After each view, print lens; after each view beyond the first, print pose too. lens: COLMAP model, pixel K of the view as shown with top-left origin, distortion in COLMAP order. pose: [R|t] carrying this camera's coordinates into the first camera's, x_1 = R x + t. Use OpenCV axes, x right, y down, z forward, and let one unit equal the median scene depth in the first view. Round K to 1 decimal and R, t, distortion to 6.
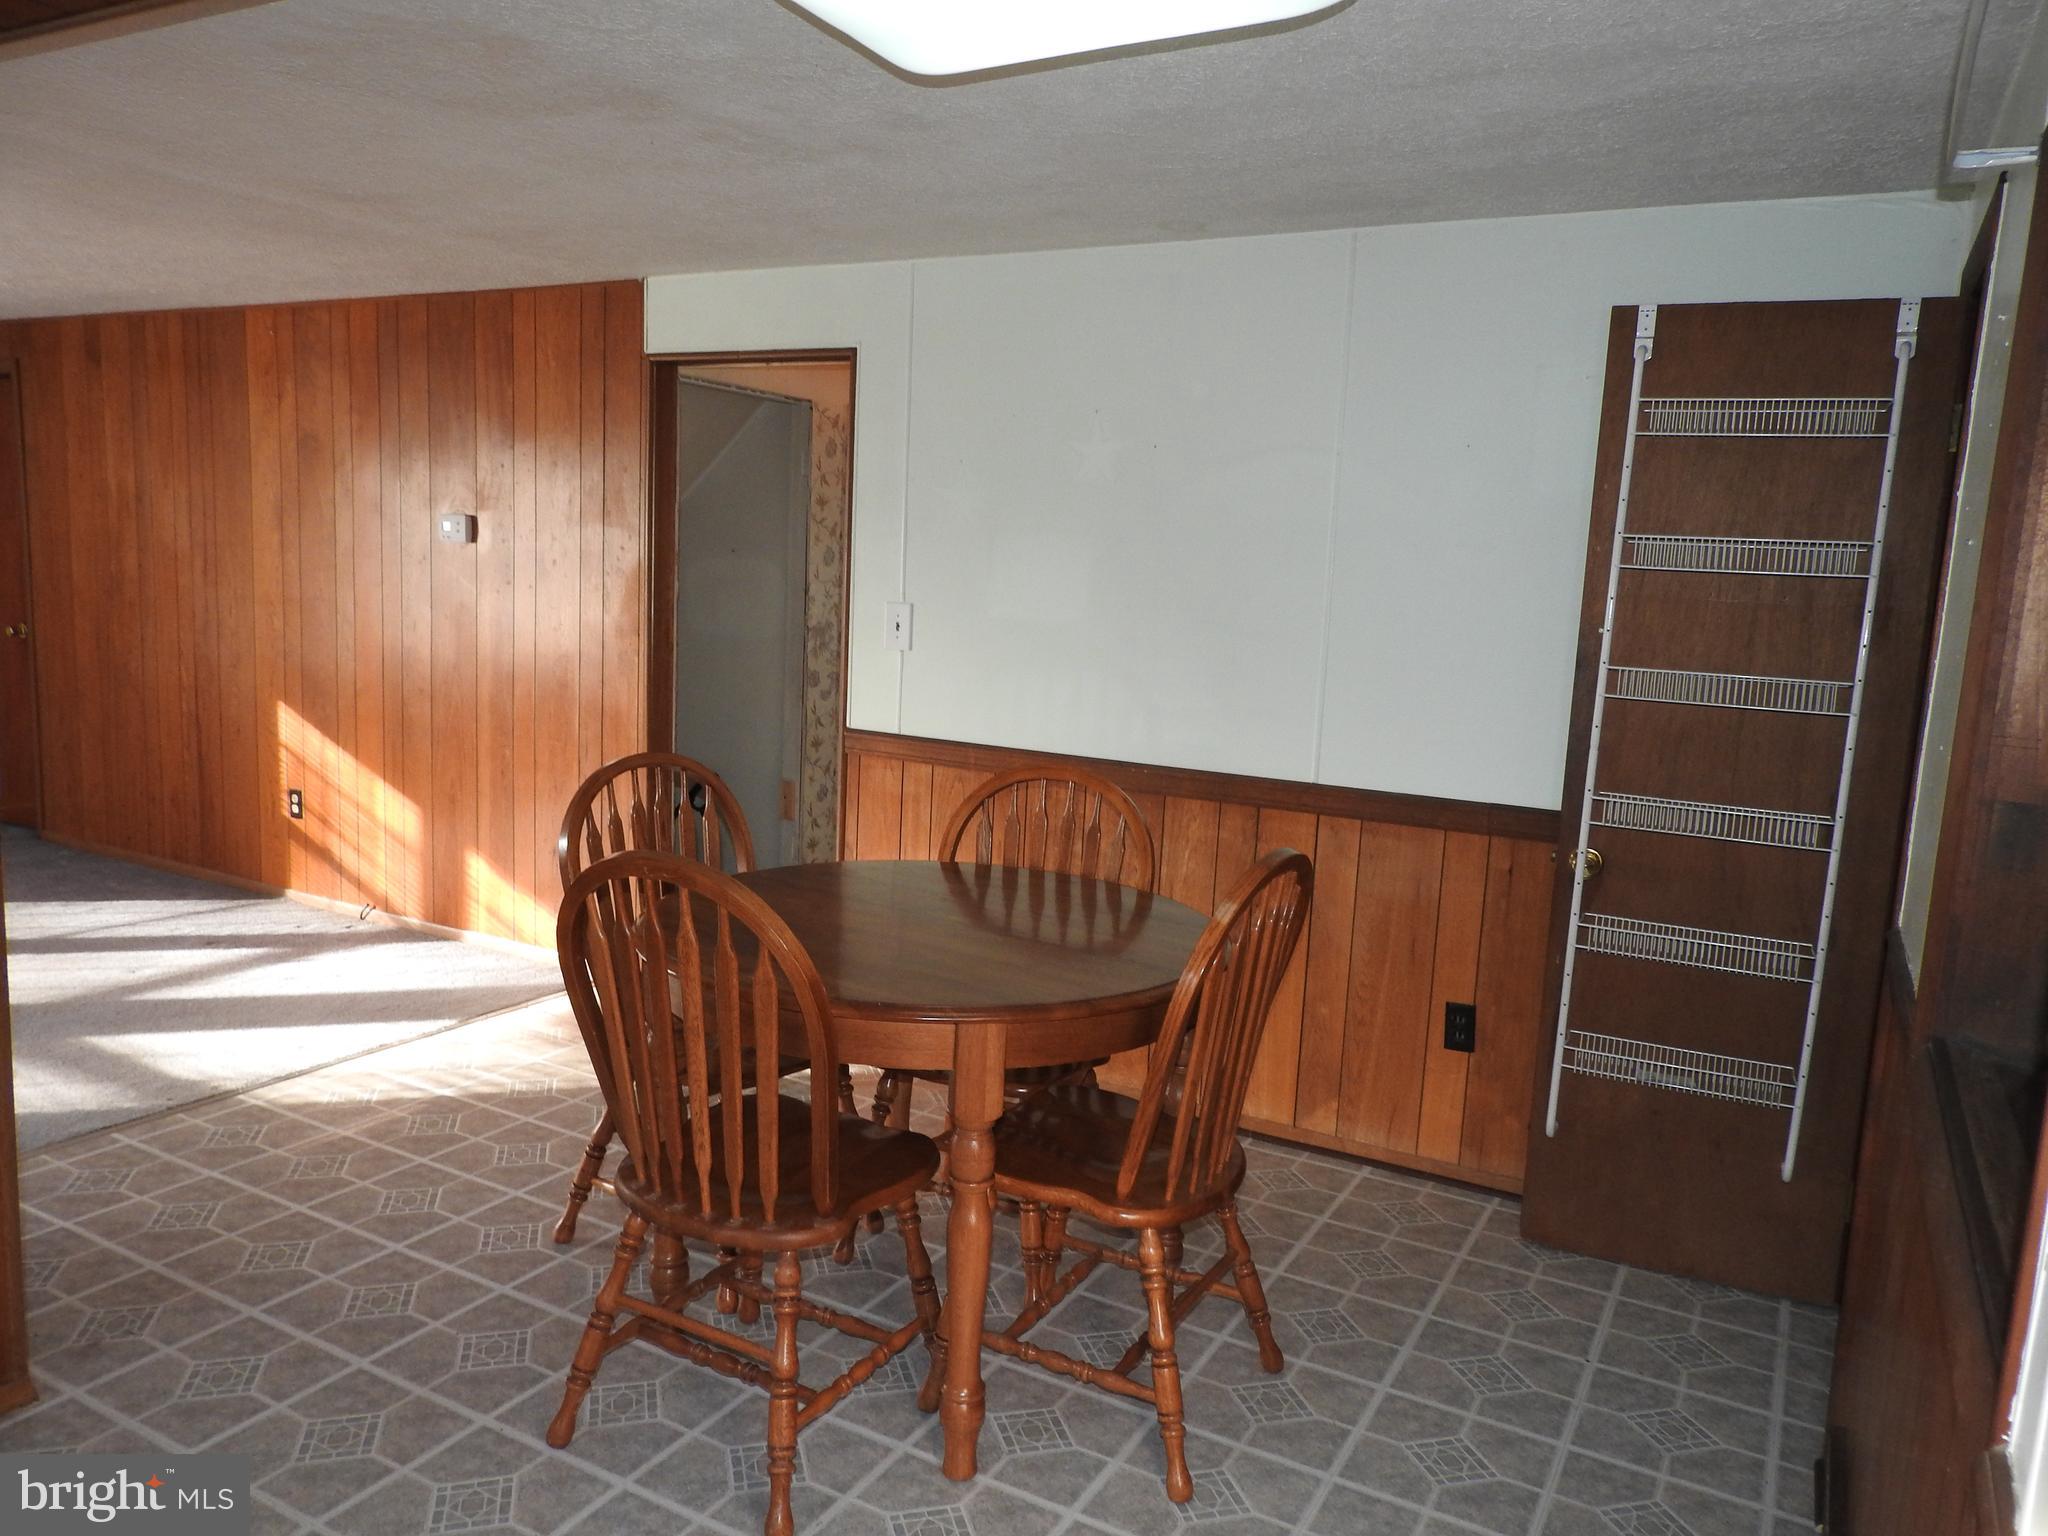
lens RADIAL K [[1462.2, 0, 1024.0], [0, 1462.2, 768.0], [0, 0, 1]] dist [0.008465, -0.007324]
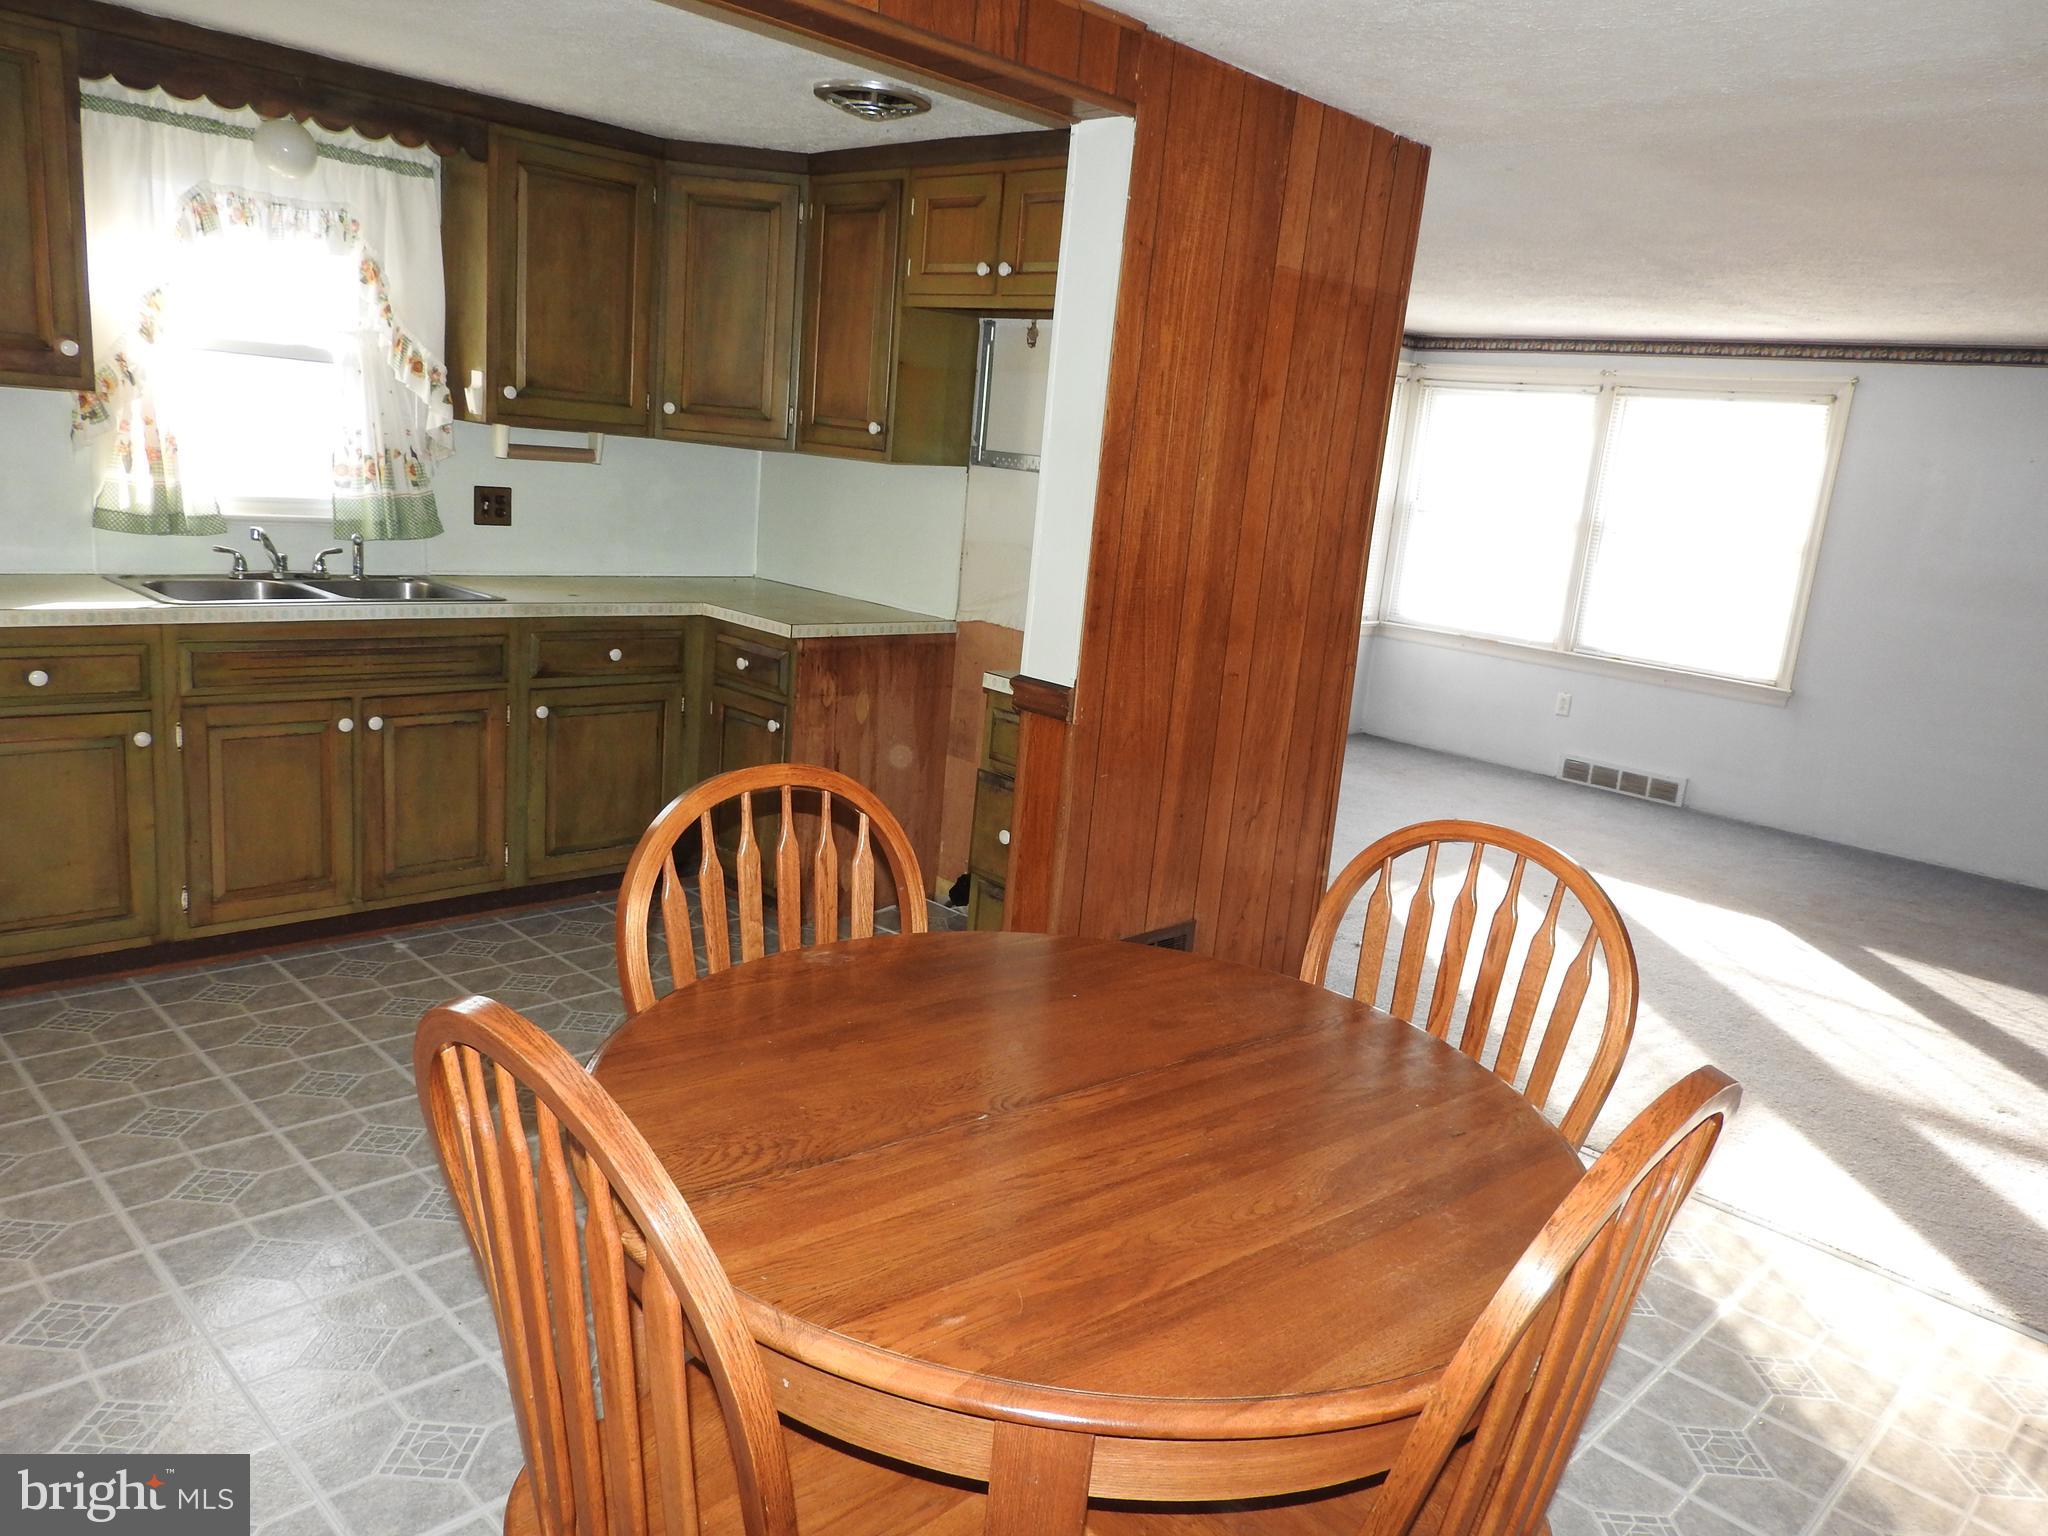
lens RADIAL K [[1462.5, 0, 1028.0], [0, 1462.5, 769.5], [0, 0, 1]] dist [0.007545, -0.002063]
pose [[-0.262455, 0.138779, -0.954912, 0.413927], [-0.237305, 0.949929, 0.203278, -0.114598], [0.935310, 0.279956, -0.216380, 0.880279]]
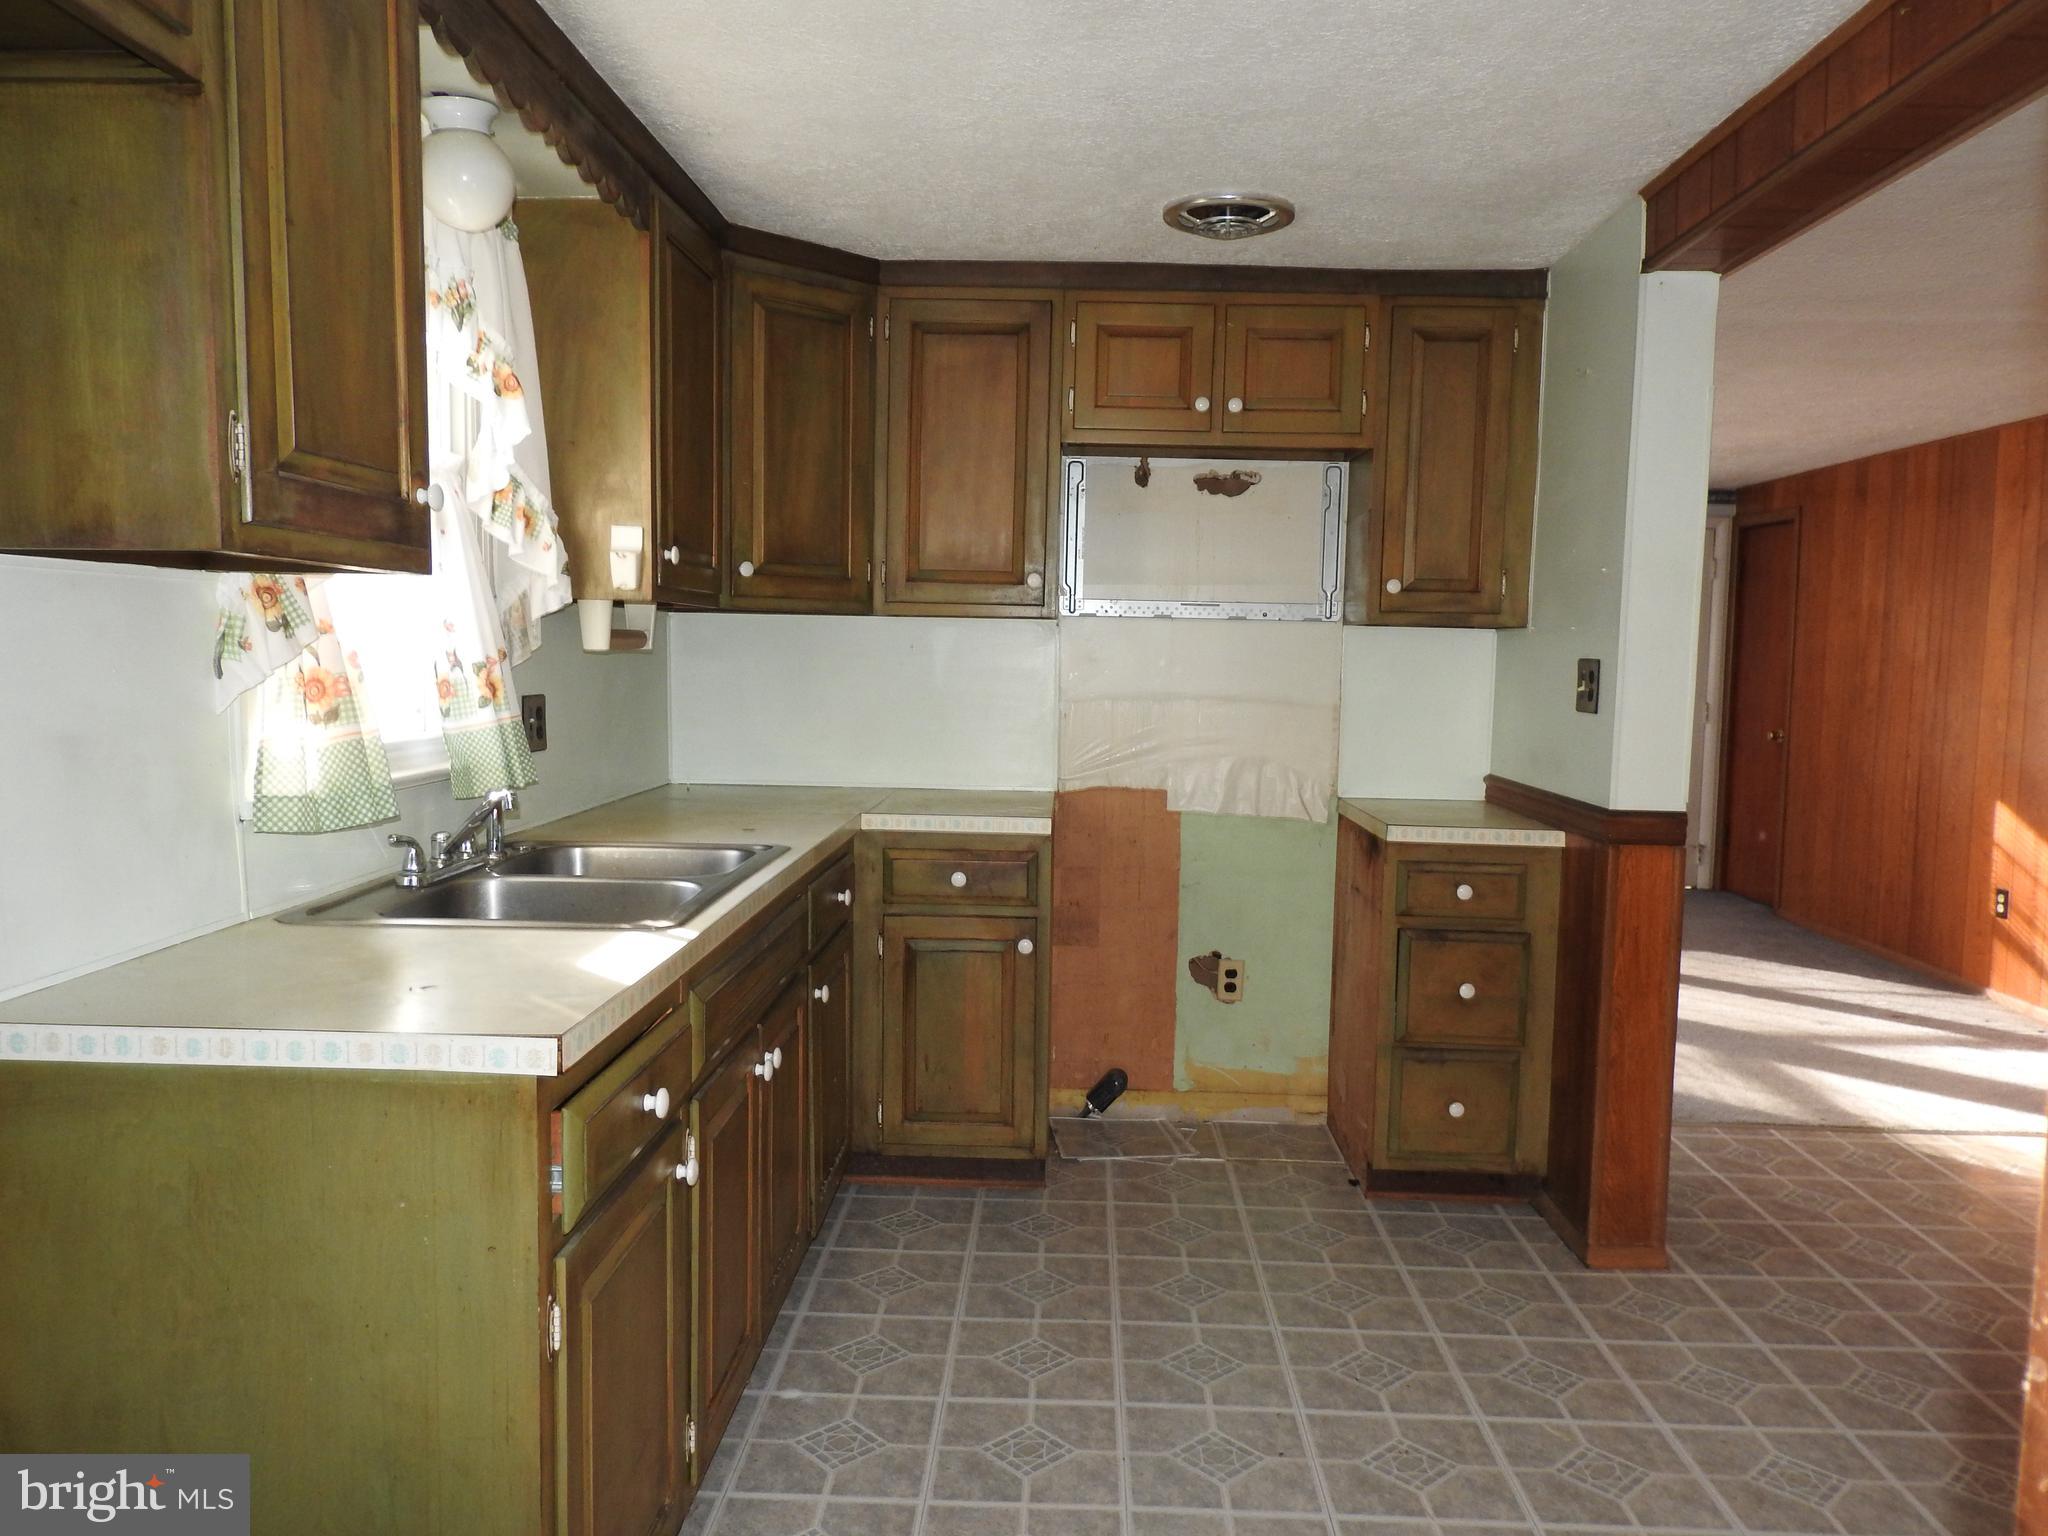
lens RADIAL K [[1462.5, 0, 1028.0], [0, 1462.5, 769.5], [0, 0, 1]] dist [0.007545, -0.002063]
pose [[0.456551, 0.034696, -0.889020, 0.157601], [-0.121298, 0.992336, -0.023564, 0.064343], [0.881390, 0.118594, 0.457261, -0.114465]]
